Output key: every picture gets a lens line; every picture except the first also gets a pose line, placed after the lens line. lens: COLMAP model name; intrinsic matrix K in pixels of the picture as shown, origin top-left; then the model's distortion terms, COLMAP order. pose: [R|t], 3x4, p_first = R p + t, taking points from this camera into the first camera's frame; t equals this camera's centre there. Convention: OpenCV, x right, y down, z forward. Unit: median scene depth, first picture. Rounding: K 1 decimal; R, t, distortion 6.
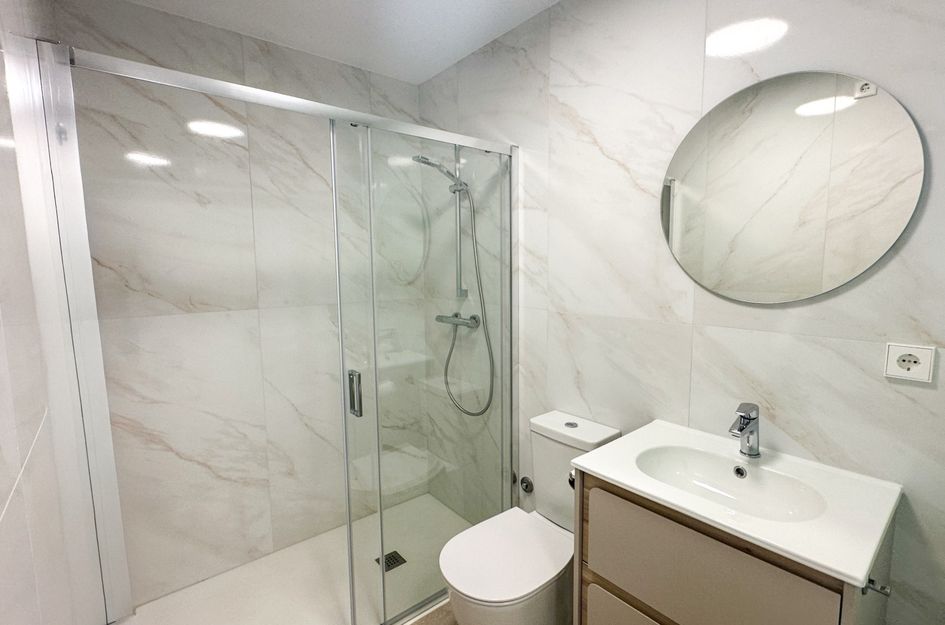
lens RADIAL K [[448.4, 0, 472.7], [0, 448.4, 313.6], [0, 0, 1]] dist [0.001941, -0.001456]
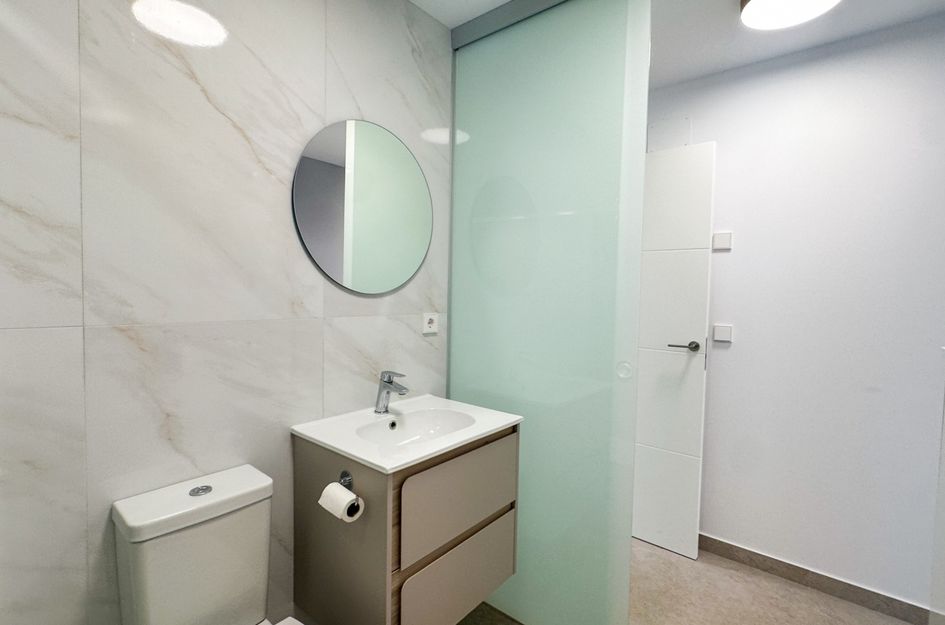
lens RADIAL K [[448.4, 0, 473.2], [0, 448.4, 312.6], [0, 0, 1]] dist [0.001941, -0.001456]
pose [[-0.207407, -0.040011, 0.977436, -0.595624], [0.089897, 0.994156, 0.059771, -0.018977], [-0.974115, 0.100266, -0.202598, 0.860912]]
